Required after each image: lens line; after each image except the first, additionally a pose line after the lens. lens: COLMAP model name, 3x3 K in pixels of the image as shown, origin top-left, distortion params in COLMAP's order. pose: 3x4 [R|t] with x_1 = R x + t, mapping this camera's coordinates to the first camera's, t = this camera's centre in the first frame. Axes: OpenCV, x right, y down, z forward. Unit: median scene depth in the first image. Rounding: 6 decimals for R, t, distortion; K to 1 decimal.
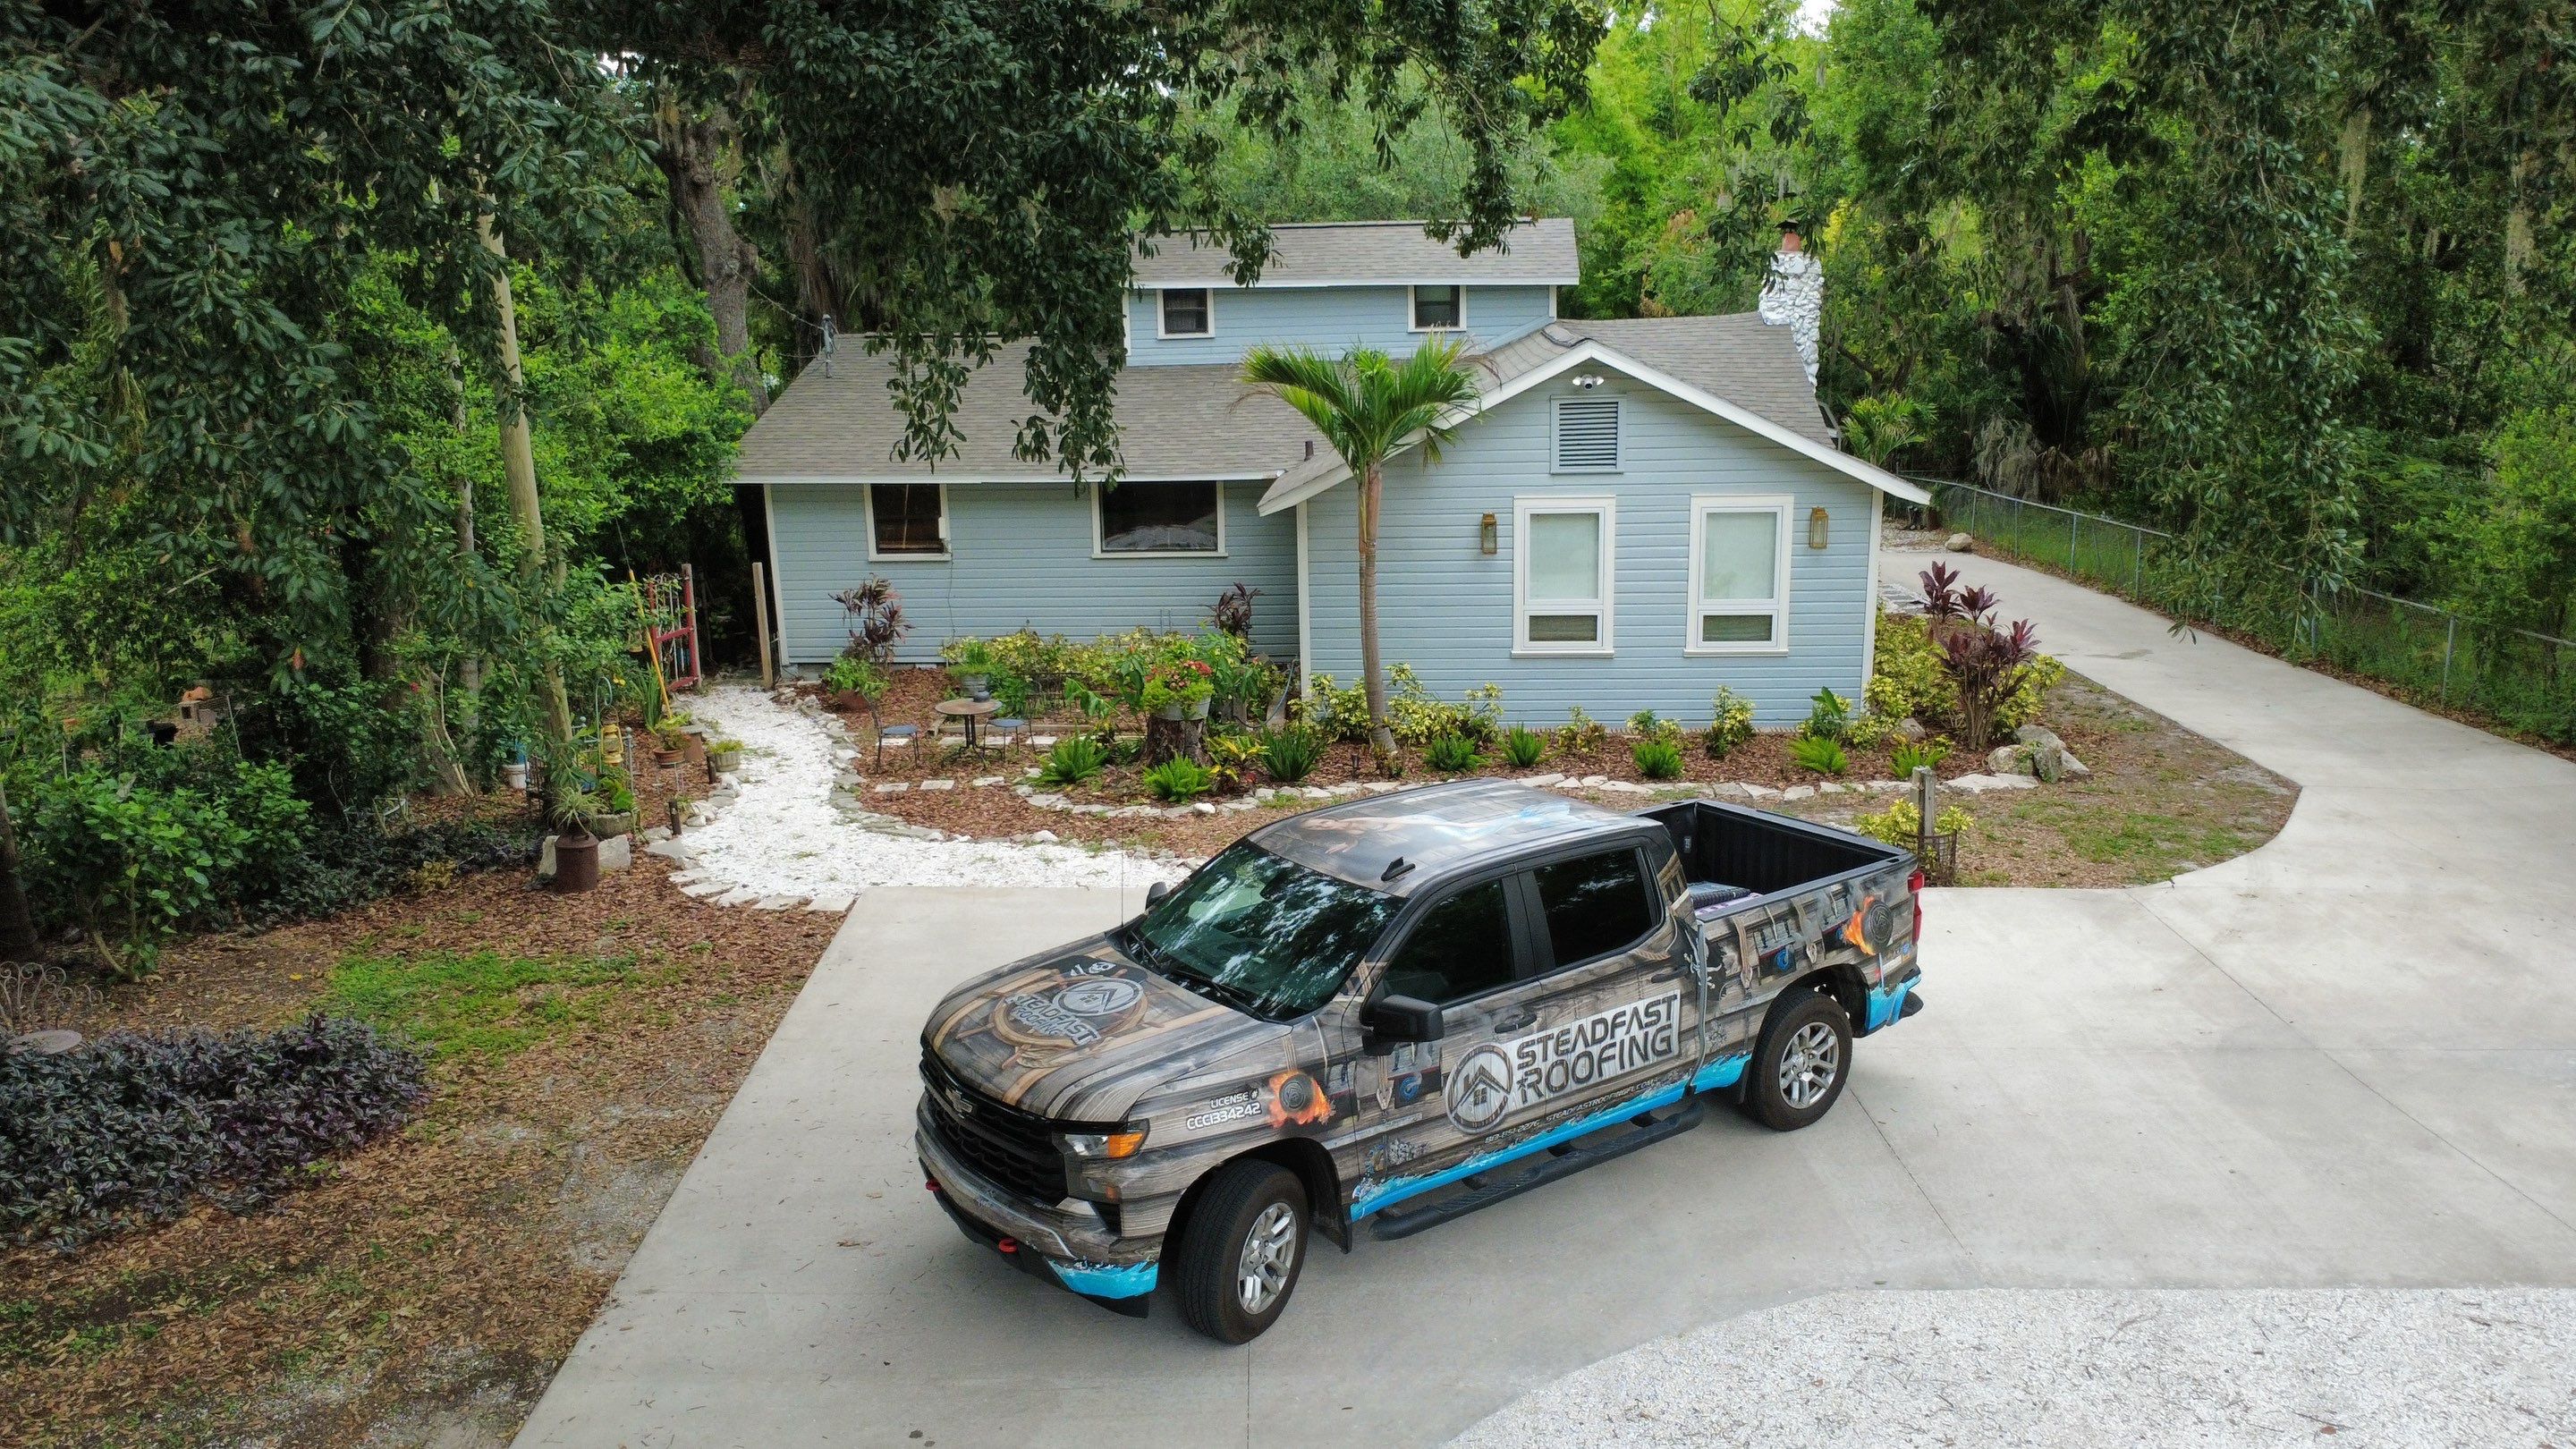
lens RADIAL K [[1876.5, 0, 1279.0], [0, 1876.5, 730.0], [0, 0, 1]] dist [-0.001713, 0.004206]
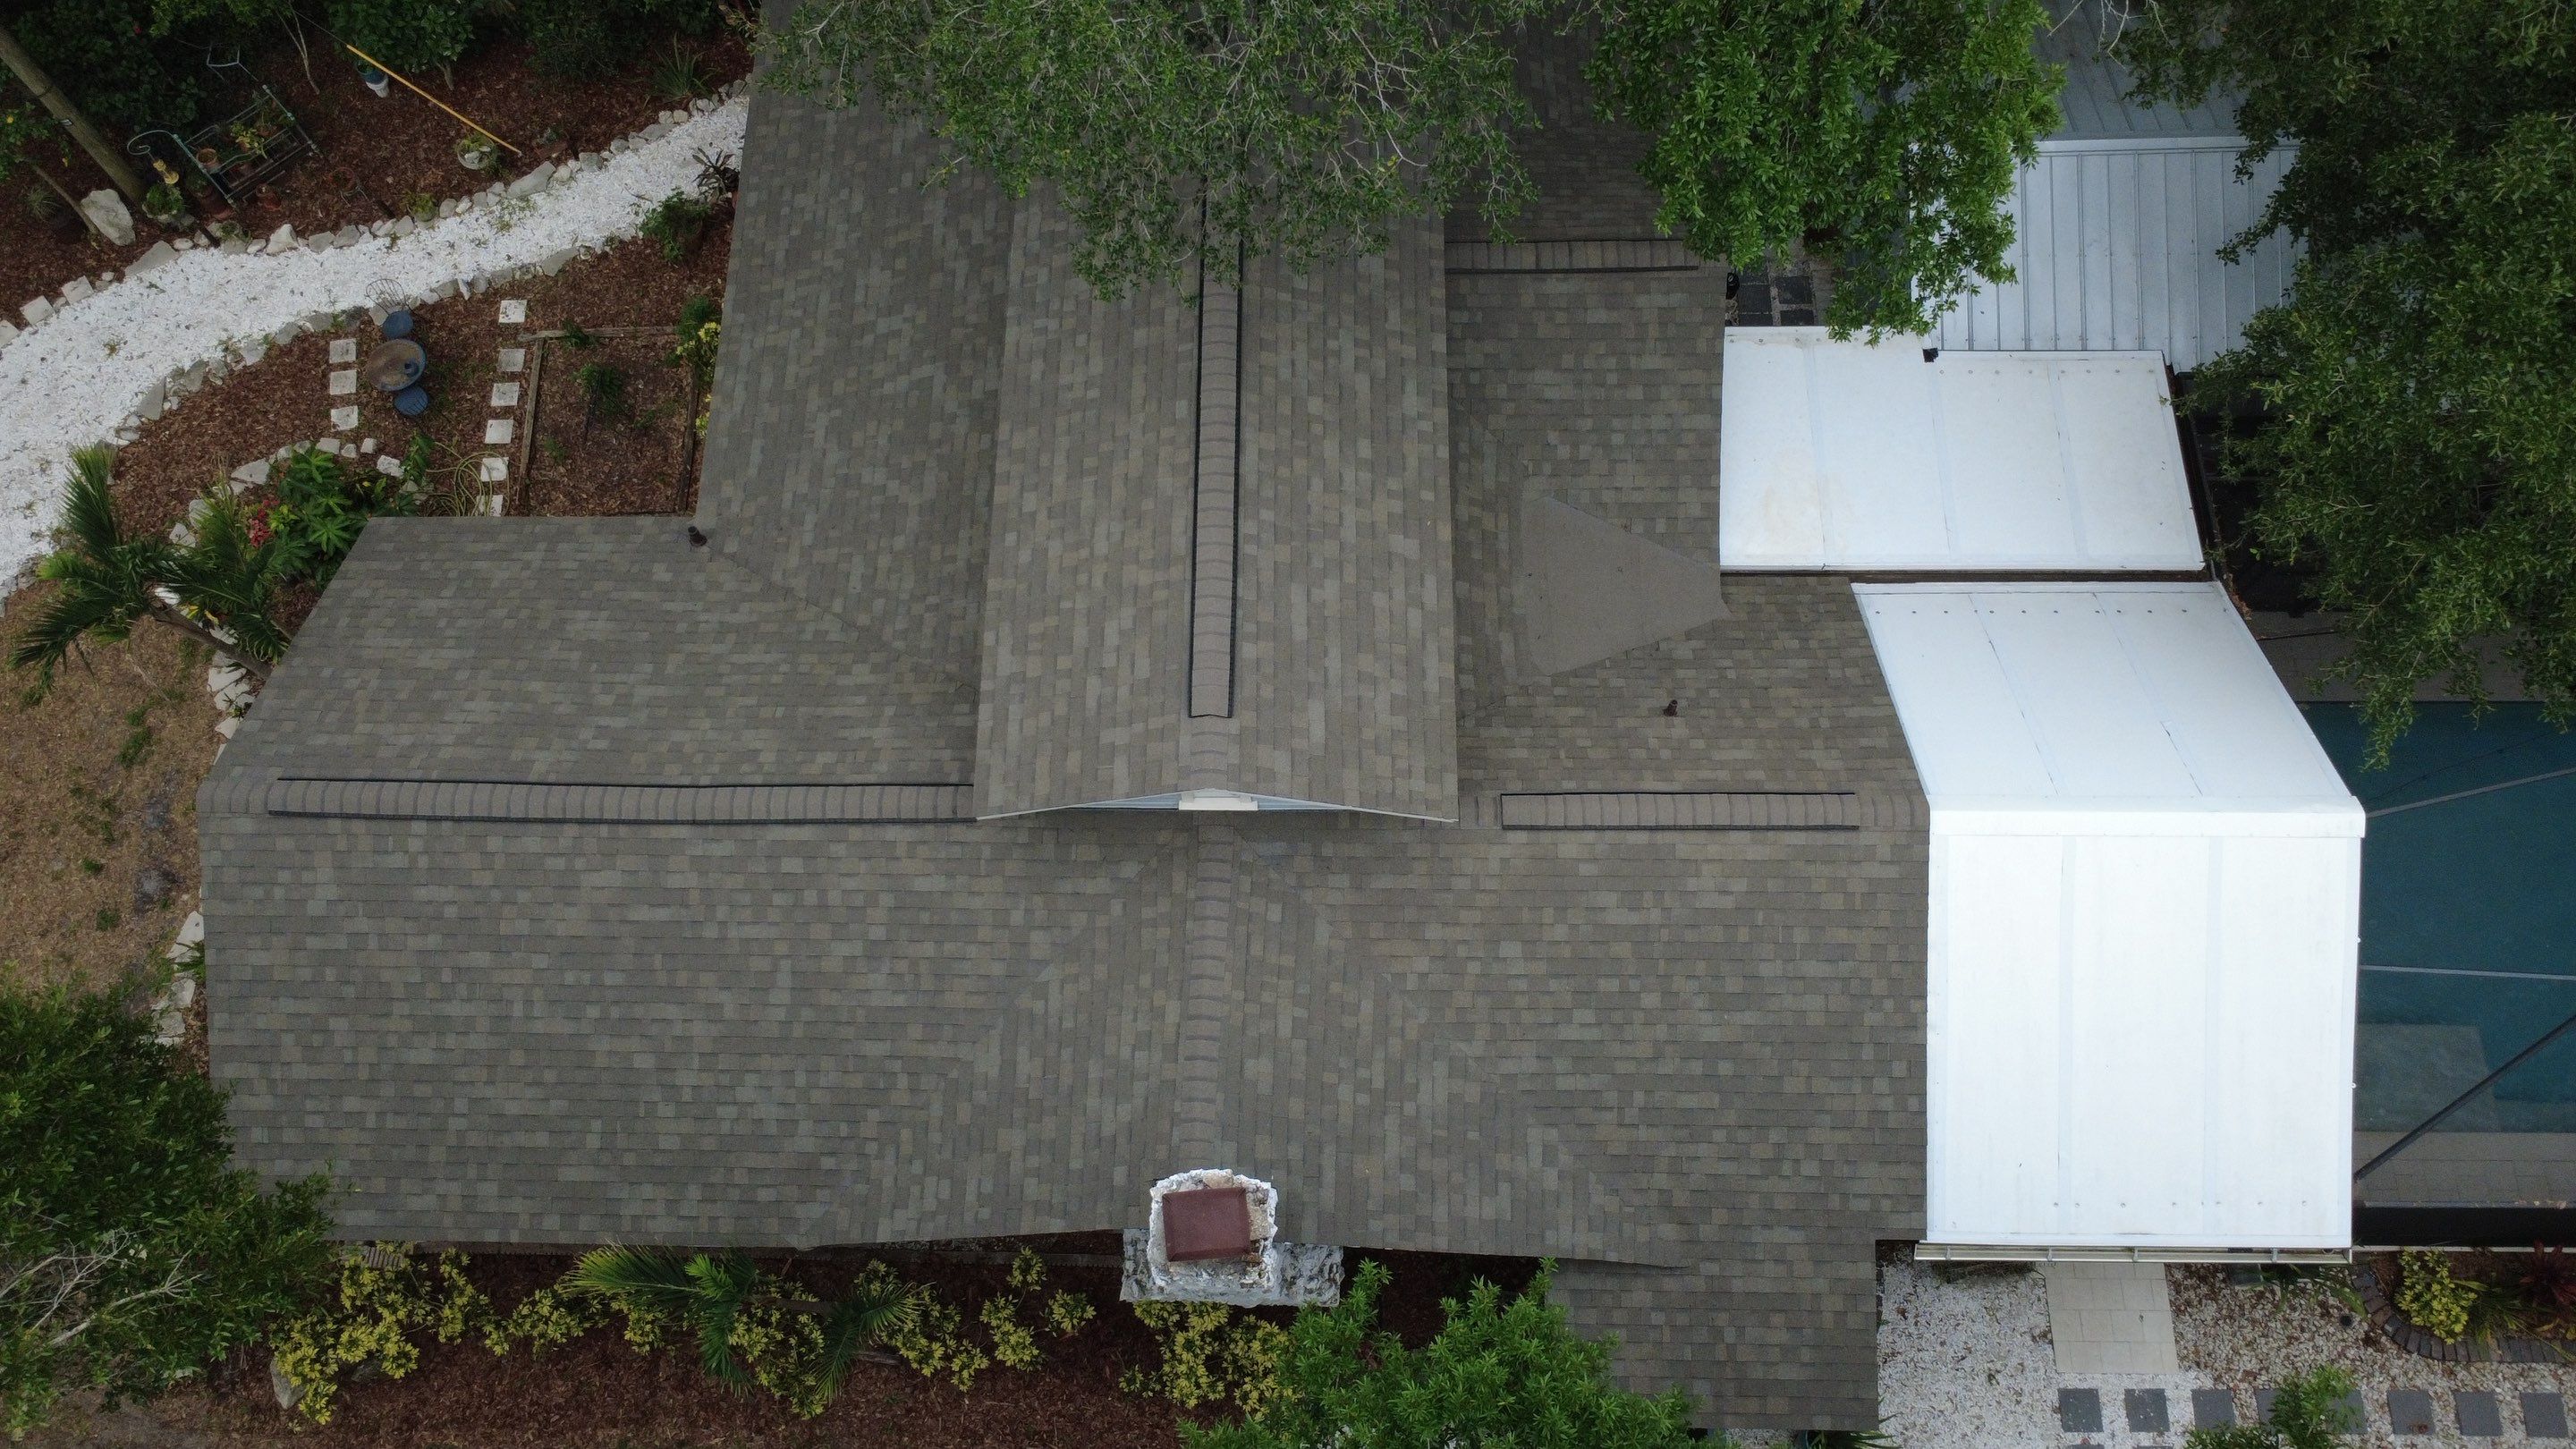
lens RADIAL K [[1876.5, 0, 1281.9], [0, 1876.5, 726.6], [0, 0, 1]] dist [-0.001713, 0.004206]
pose [[0.069371, 0.938971, -0.336929, 0.585289], [-0.212034, 0.343904, 0.914752, -1.397988], [0.974797, 0.007983, 0.222951, 1.655042]]
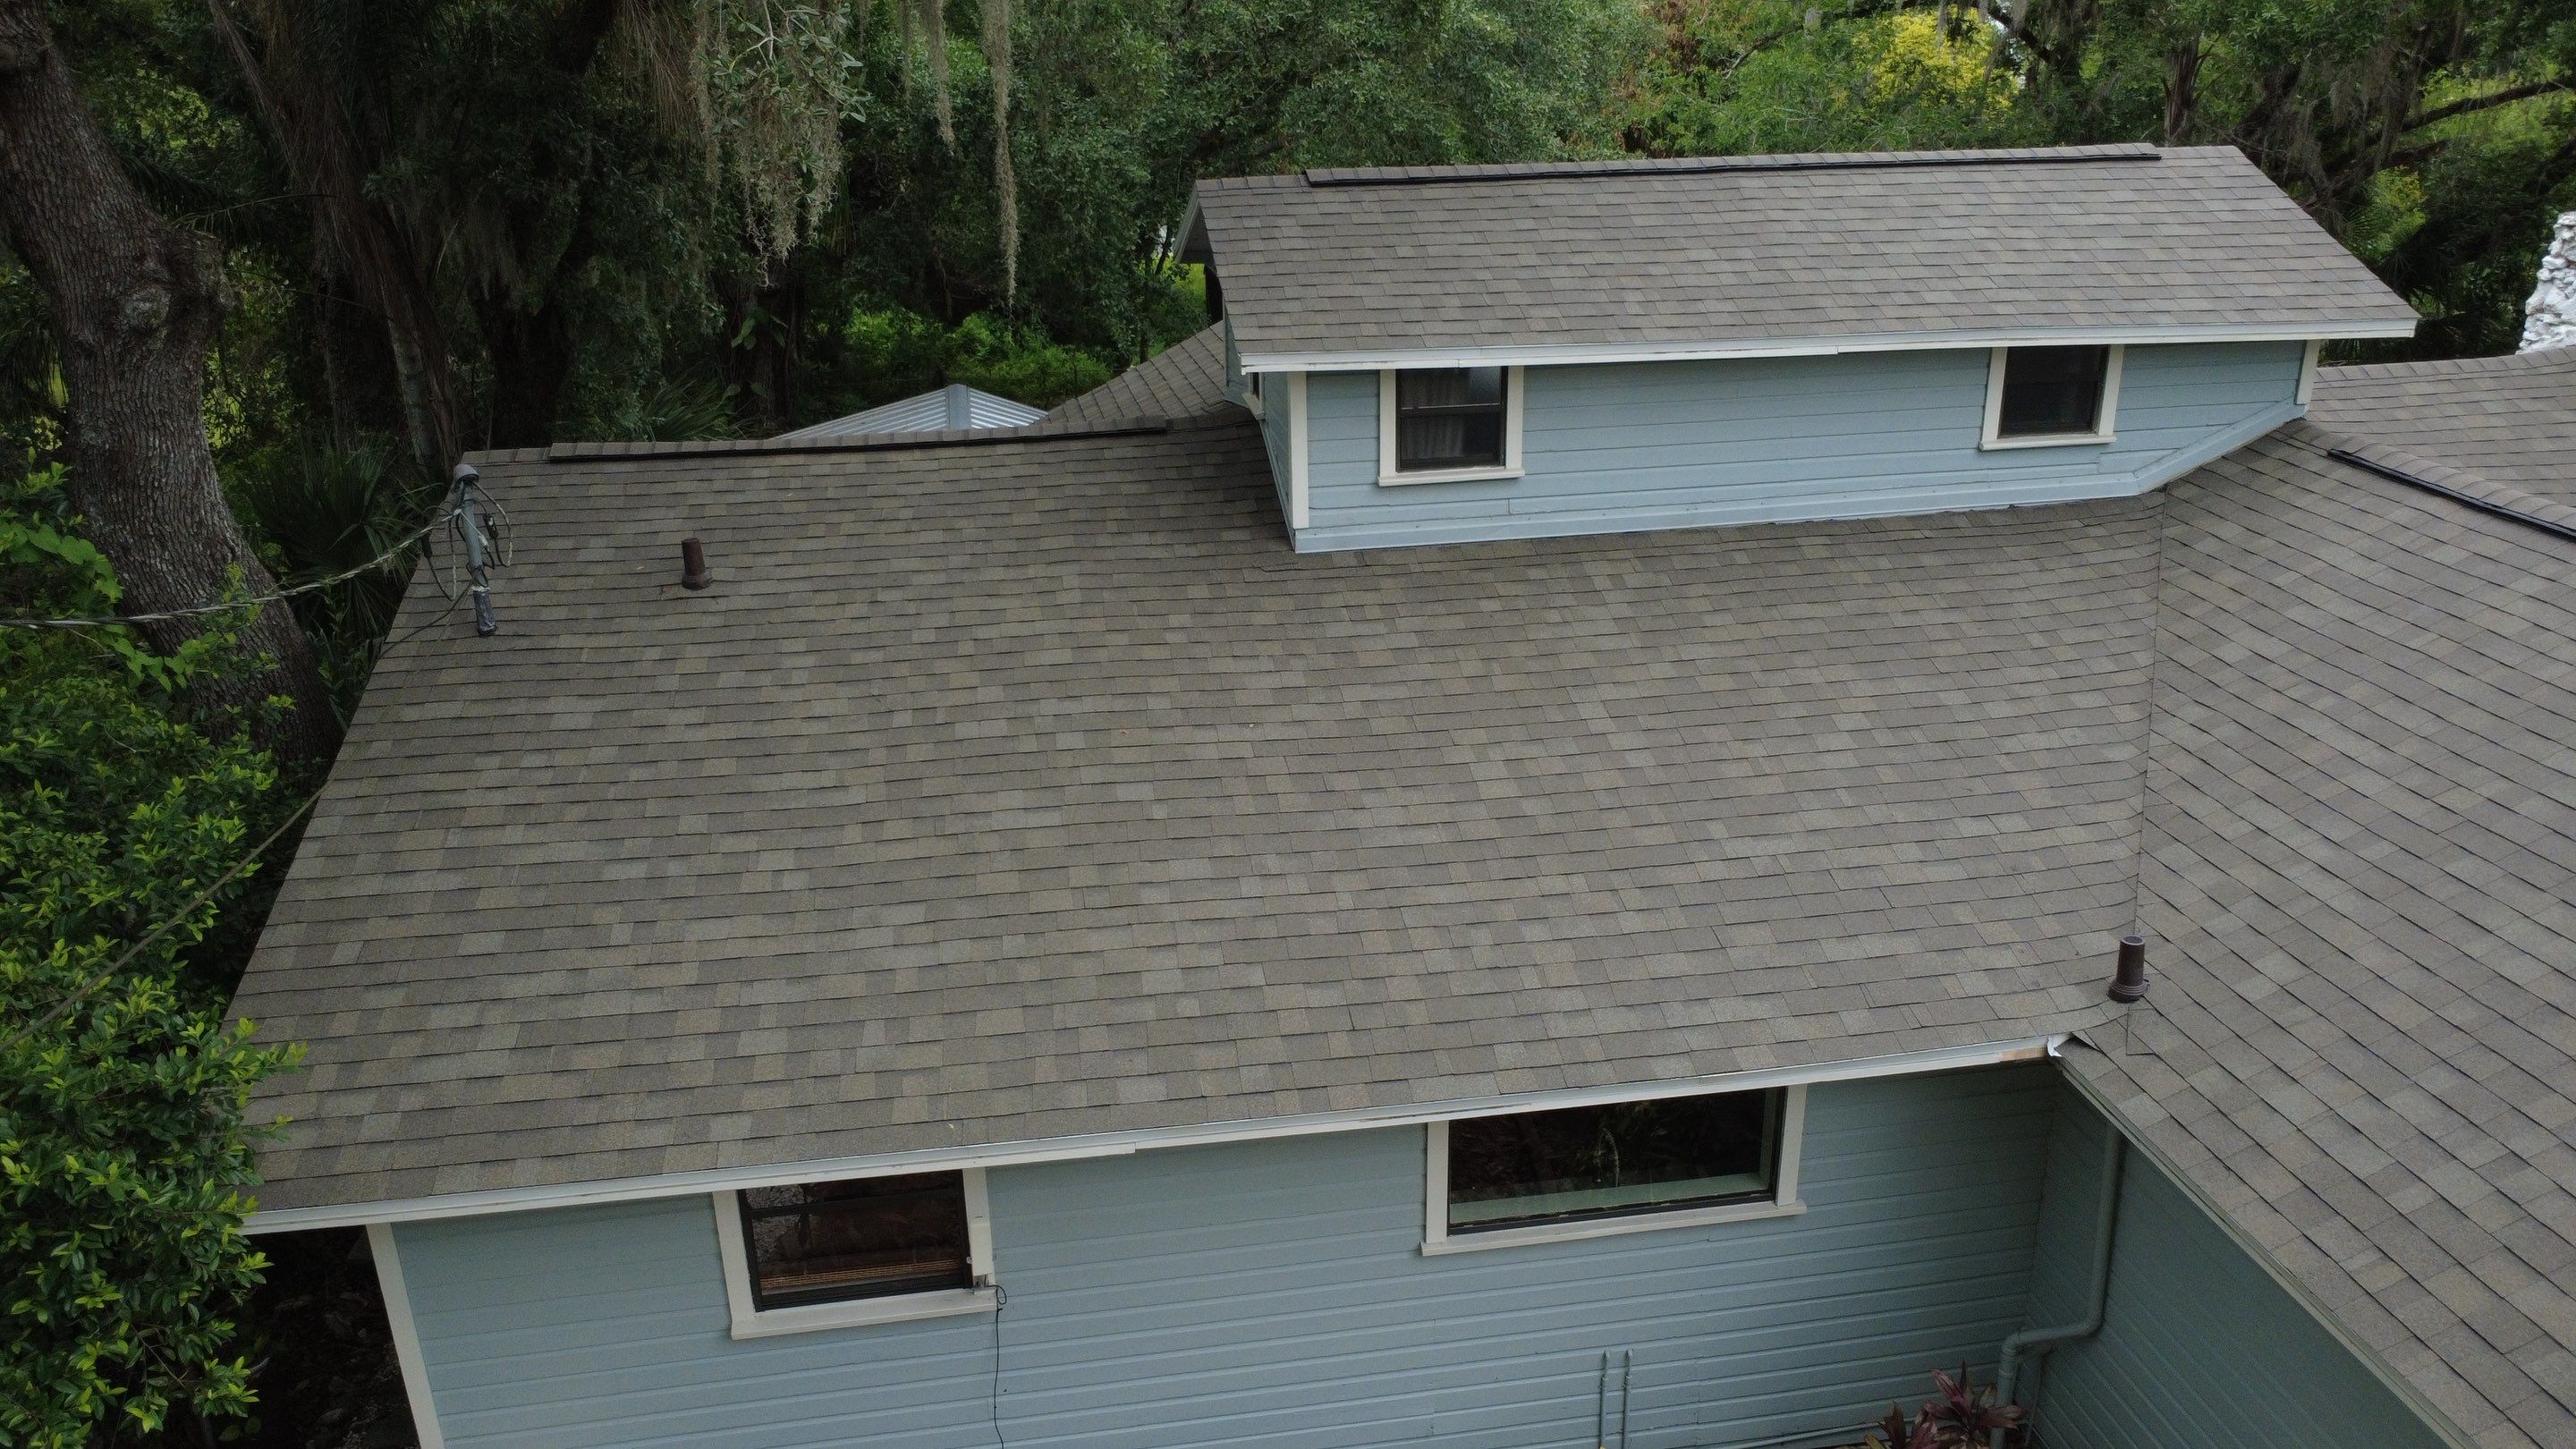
lens RADIAL K [[1876.5, 0, 1291.9], [0, 1876.5, 715.4], [0, 0, 1]] dist [-0.001713, 0.004206]
pose [[0.971904, -0.077546, 0.222237, -0.308876], [0.051465, 0.991337, 0.120839, -0.374598], [-0.229682, -0.106007, 0.967475, 1.112715]]
